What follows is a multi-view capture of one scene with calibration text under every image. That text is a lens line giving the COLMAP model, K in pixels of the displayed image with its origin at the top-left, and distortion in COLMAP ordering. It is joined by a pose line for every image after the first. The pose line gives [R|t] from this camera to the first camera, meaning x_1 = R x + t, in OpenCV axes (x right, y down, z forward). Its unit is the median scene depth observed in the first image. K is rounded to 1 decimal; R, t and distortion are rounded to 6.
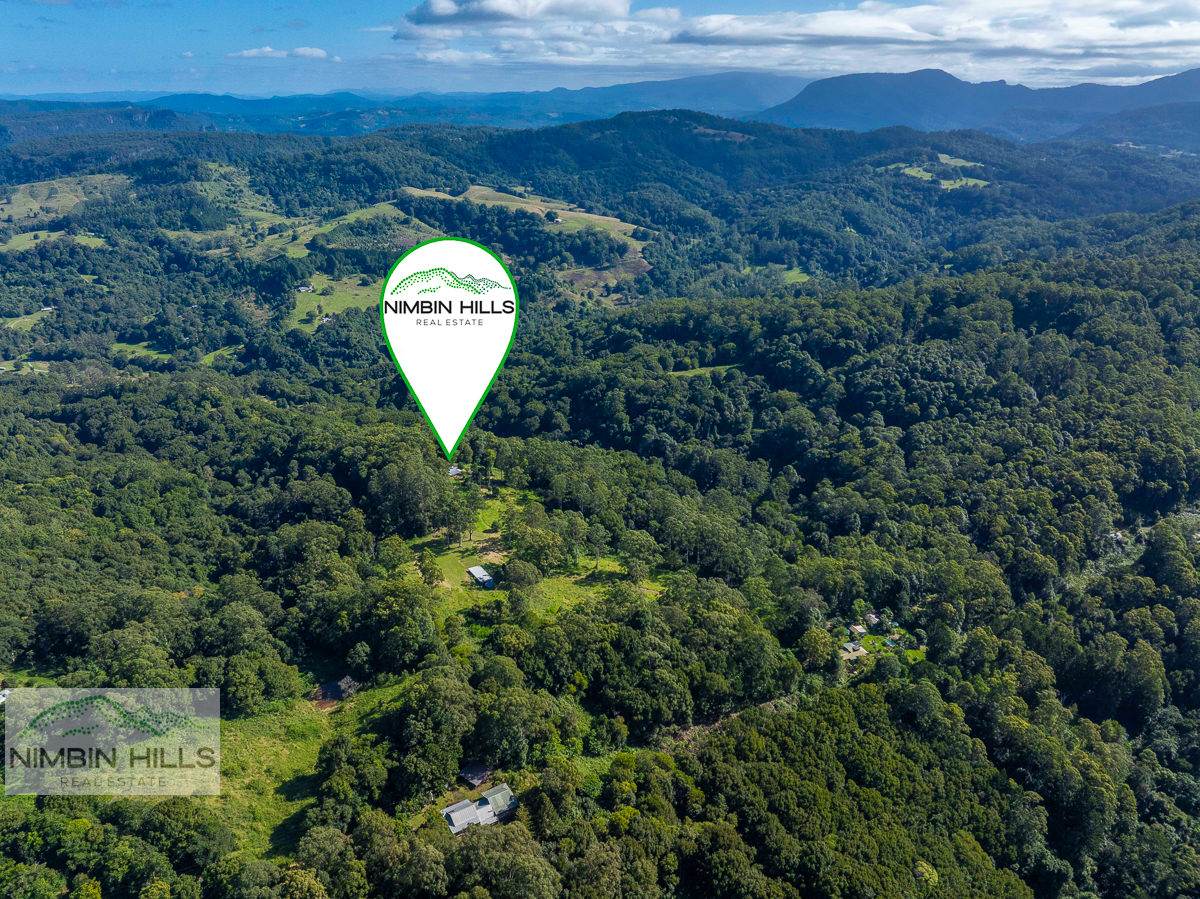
lens RADIAL K [[847.8, 0, 600.7], [0, 847.8, 450.6], [0, 0, 1]] dist [-0.056881, 0.021728]
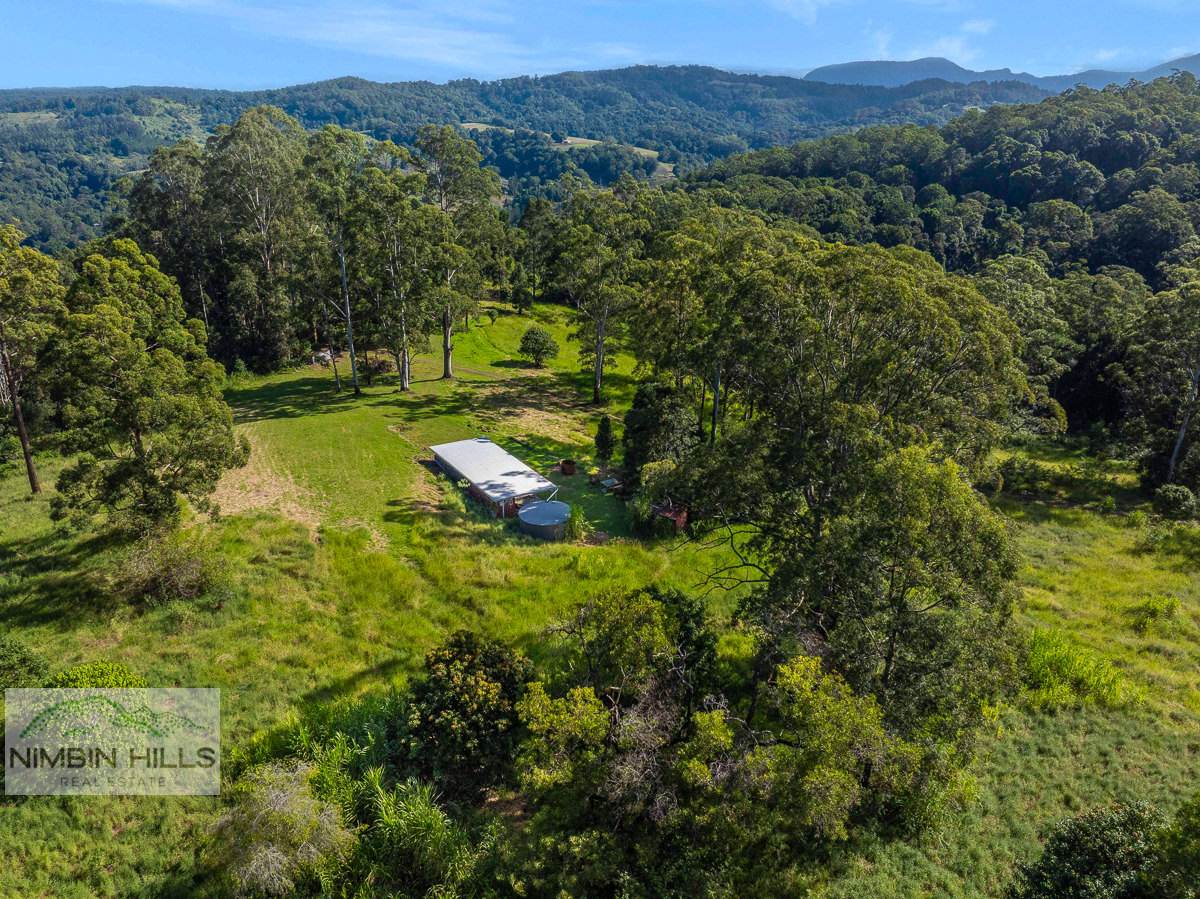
lens RADIAL K [[847.8, 0, 606.3], [0, 847.8, 448.2], [0, 0, 1]] dist [-0.056881, 0.021728]
pose [[0.999838, -0.007960, 0.016128, -0.035528], [0.008133, 0.999909, -0.010725, 0.043013], [-0.016041, 0.010854, 0.999812, 0.240831]]
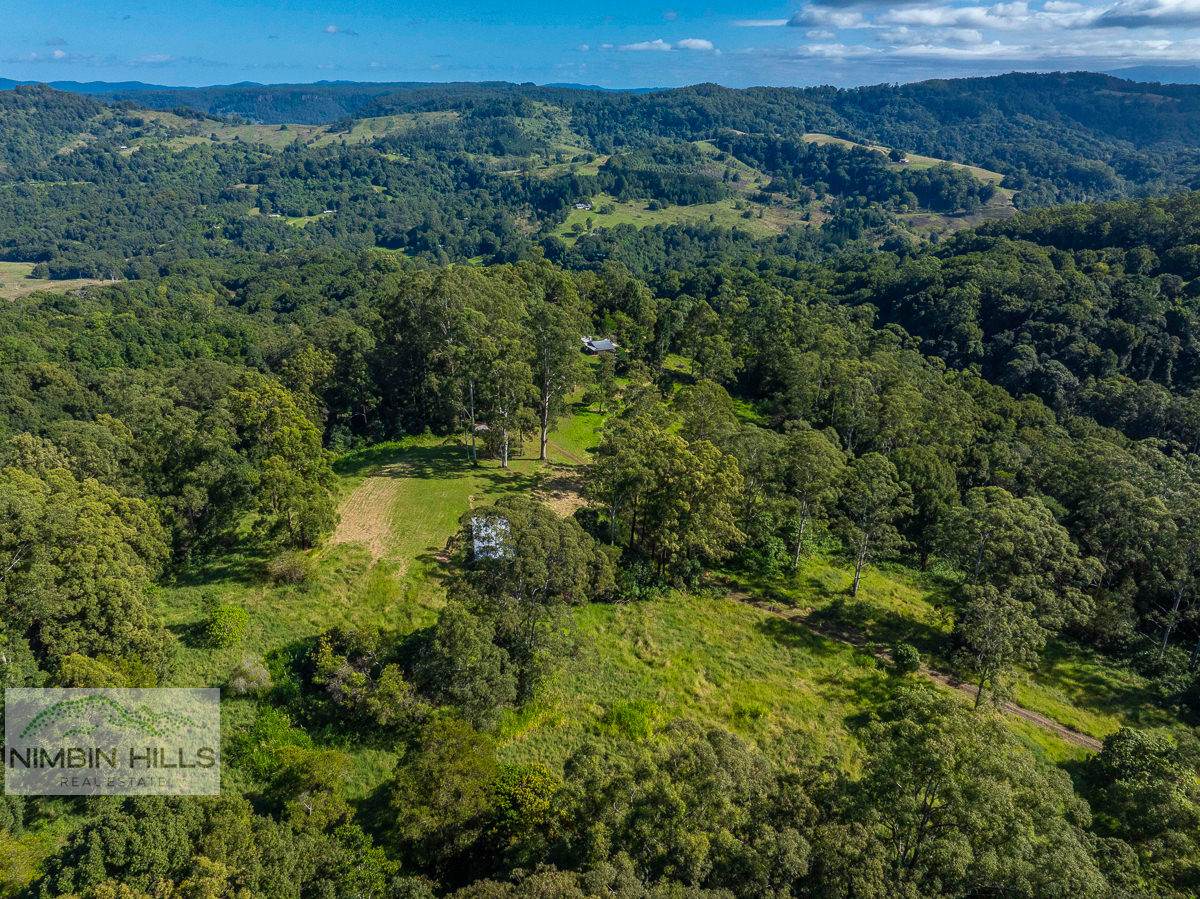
lens RADIAL K [[847.8, 0, 596.3], [0, 847.8, 448.8], [0, 0, 1]] dist [-0.056881, 0.021728]
pose [[0.922800, 0.151107, -0.354411, 0.003336], [-0.152256, 0.988029, 0.024820, 0.028555], [0.353919, 0.031058, 0.934760, 0.208768]]
